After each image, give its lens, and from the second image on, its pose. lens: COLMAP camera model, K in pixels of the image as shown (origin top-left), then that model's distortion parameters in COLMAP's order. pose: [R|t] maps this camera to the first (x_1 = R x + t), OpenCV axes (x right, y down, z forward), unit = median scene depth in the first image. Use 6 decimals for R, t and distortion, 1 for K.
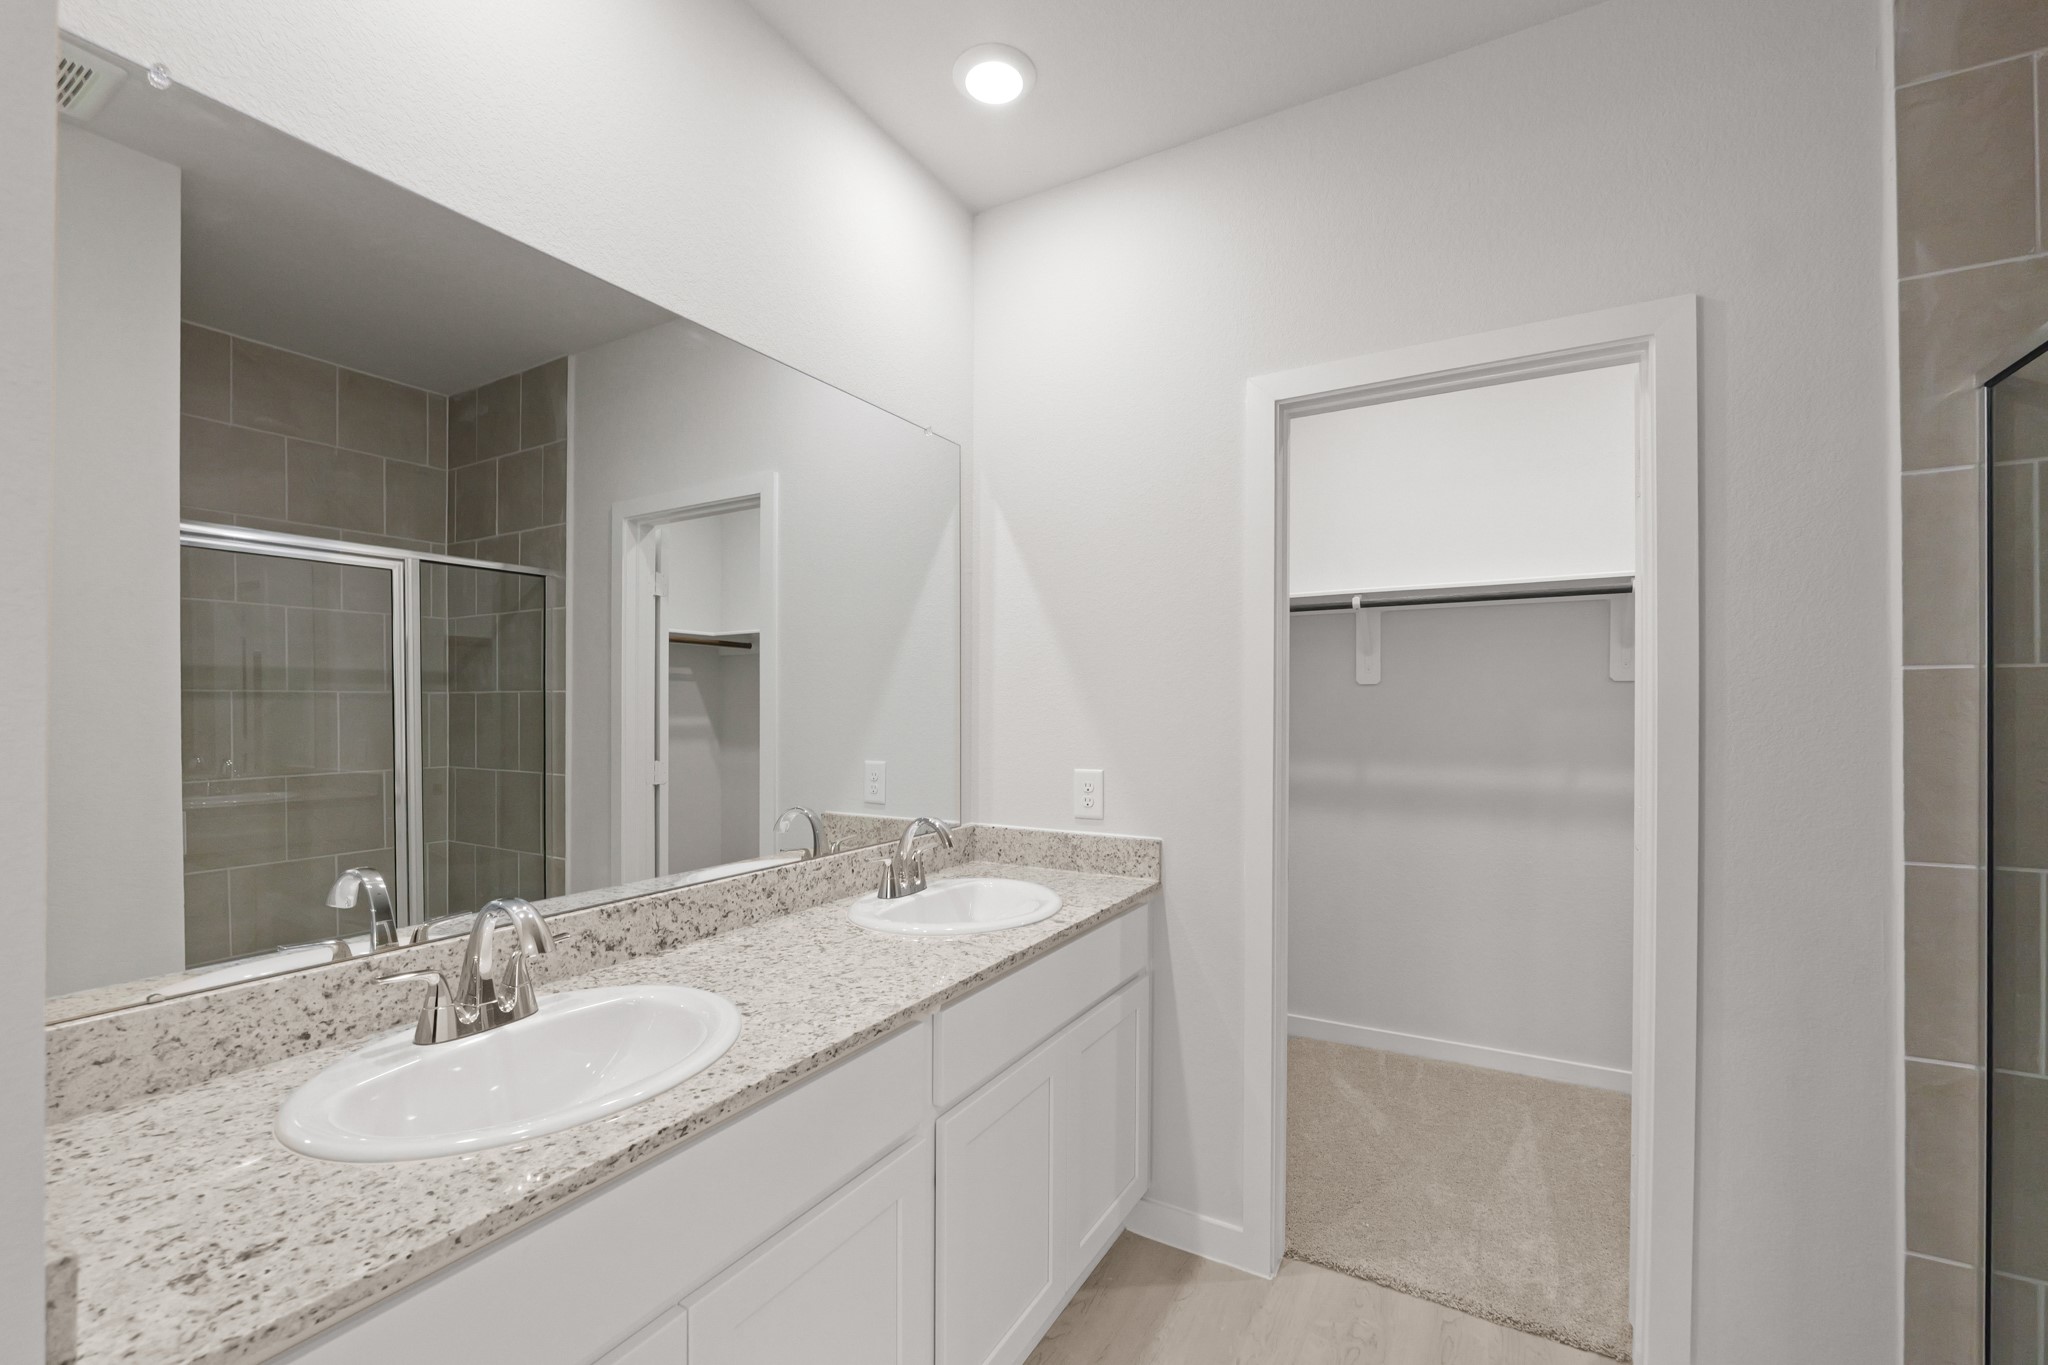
lens RADIAL K [[843.0, 0, 1024.6], [0, 843.0, 703.9], [0, 0, 1]] dist [-0.012029, -0.000400]
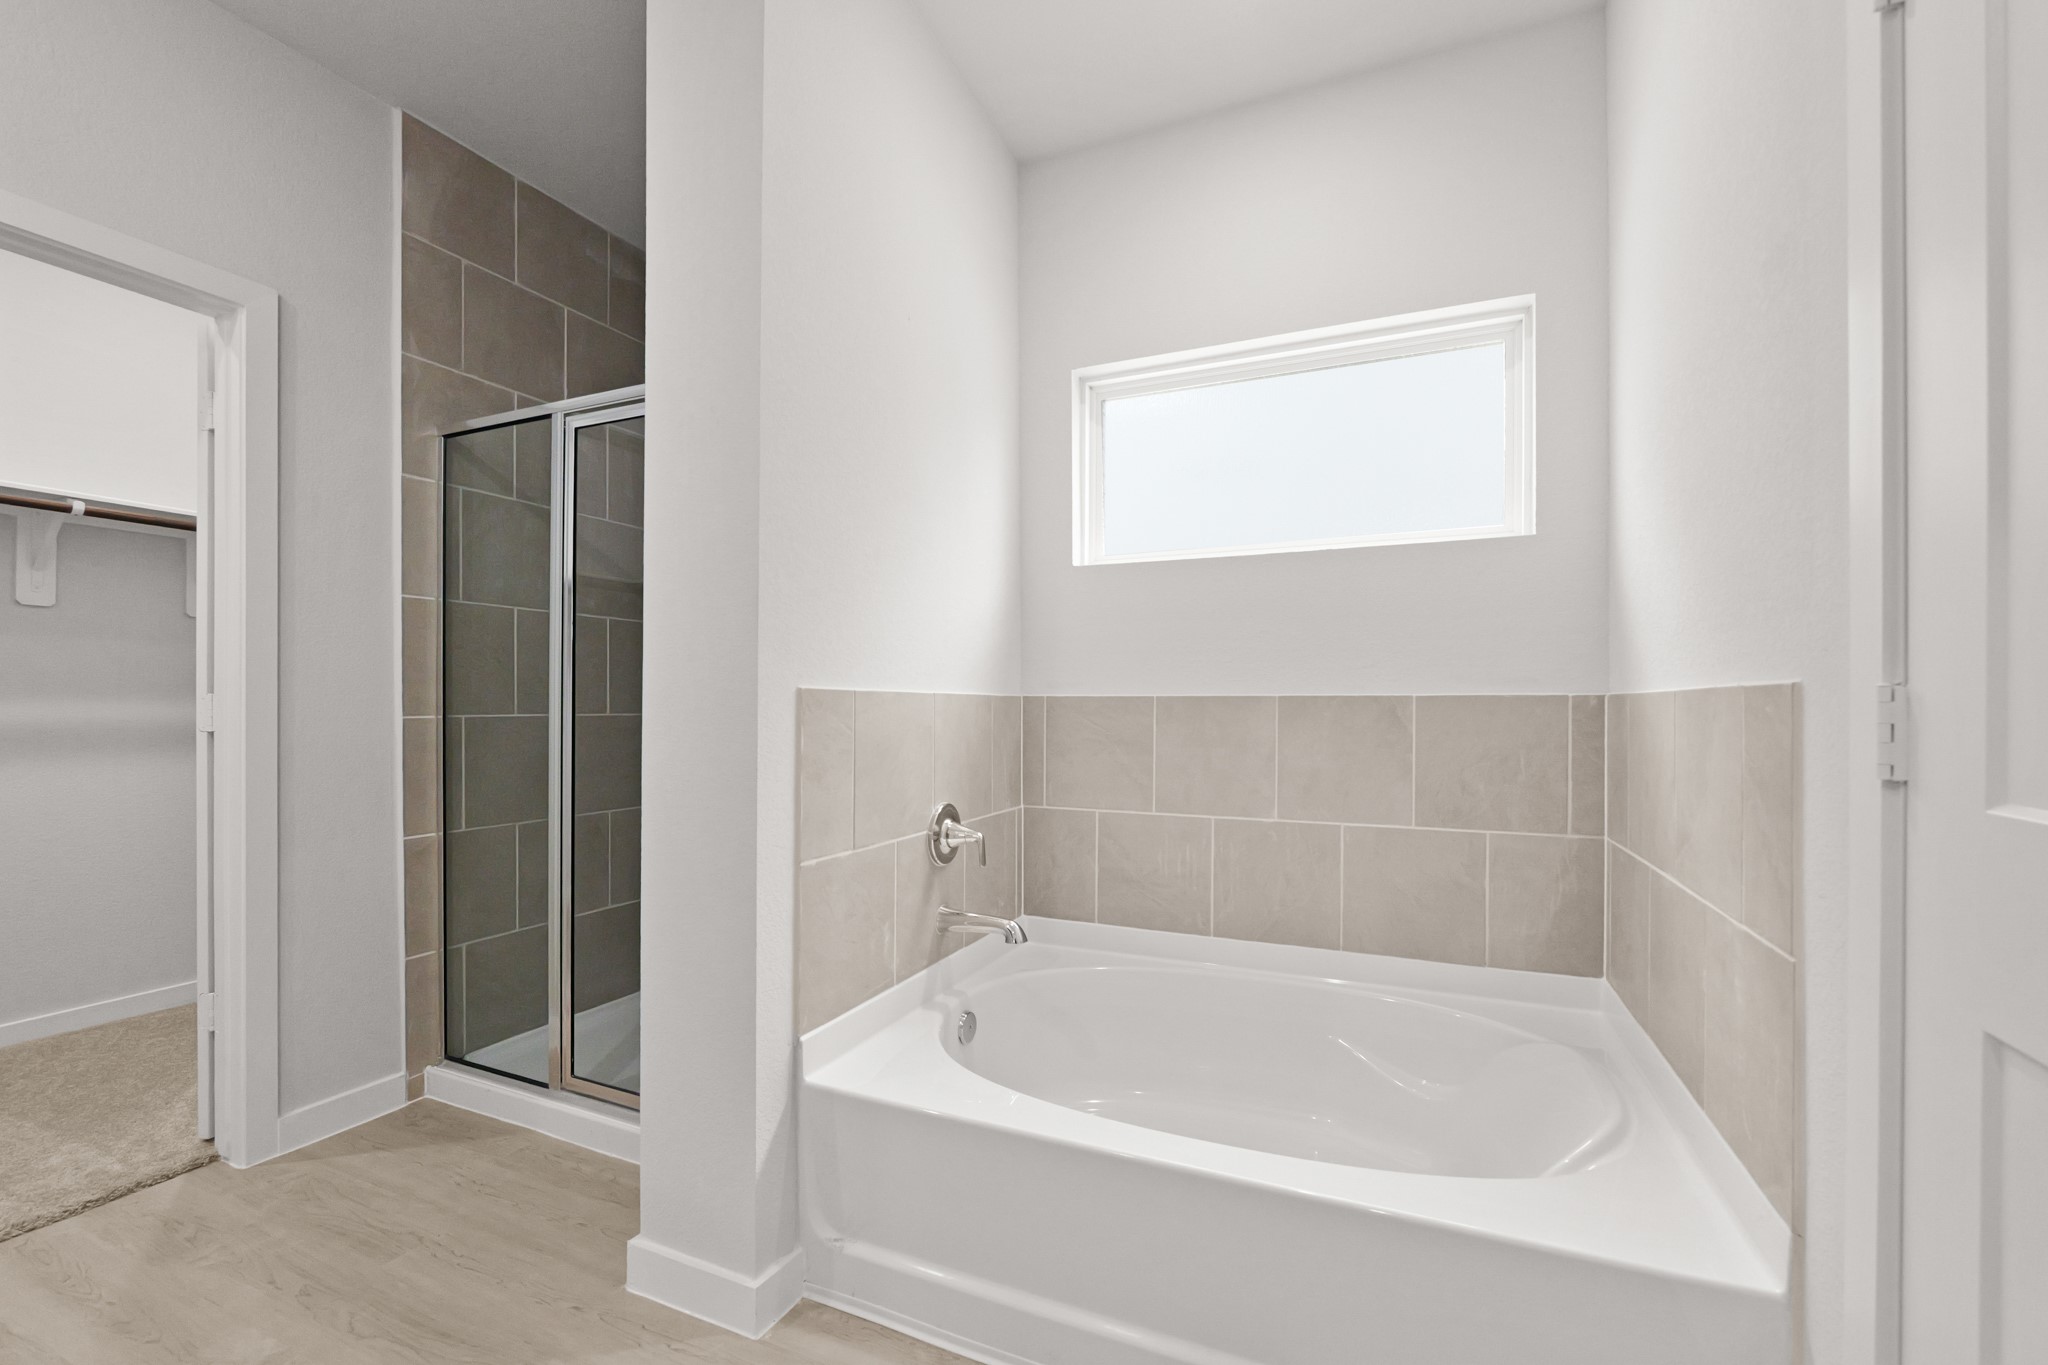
lens RADIAL K [[843.0, 0, 1024.6], [0, 843.0, 703.9], [0, 0, 1]] dist [-0.012029, -0.000400]
pose [[-0.098569, 0.000791, 0.995130, -0.518756], [-0.005241, 0.999985, -0.001314, 0.125419], [-0.995116, -0.005345, -0.098564, -0.028954]]
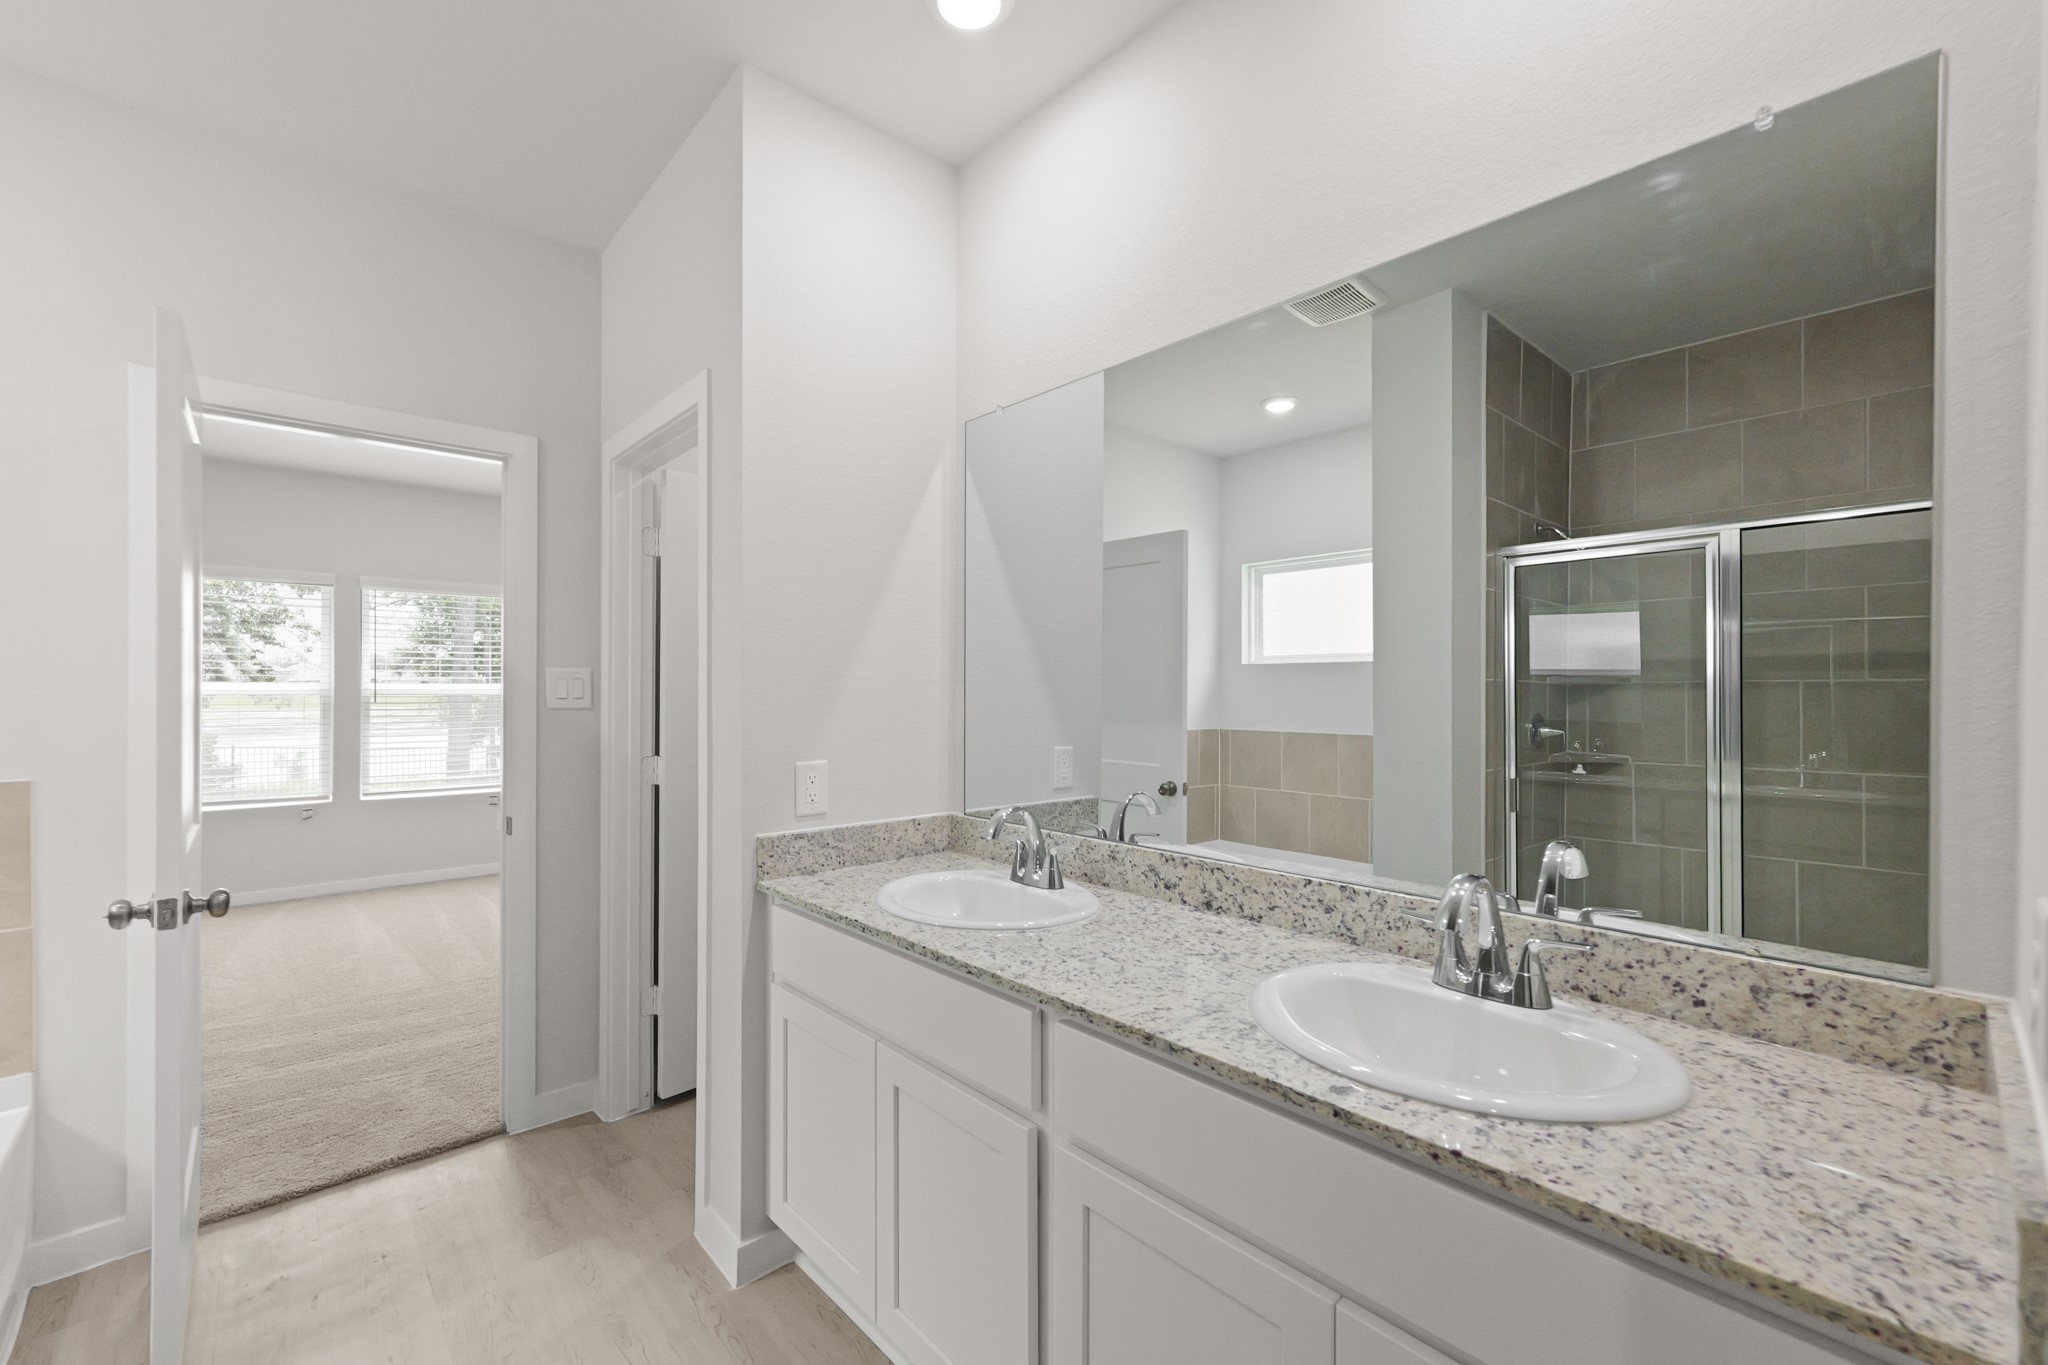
lens RADIAL K [[834.5, 0, 1047.2], [0, 834.5, 688.5], [0, 0, 1]] dist [-0.007519, 0.000329]
pose [[-0.283068, -0.008078, -0.959066, 0.568694], [-0.006943, 0.999956, -0.006373, 0.005237], [0.959075, 0.004855, -0.283111, 0.905933]]
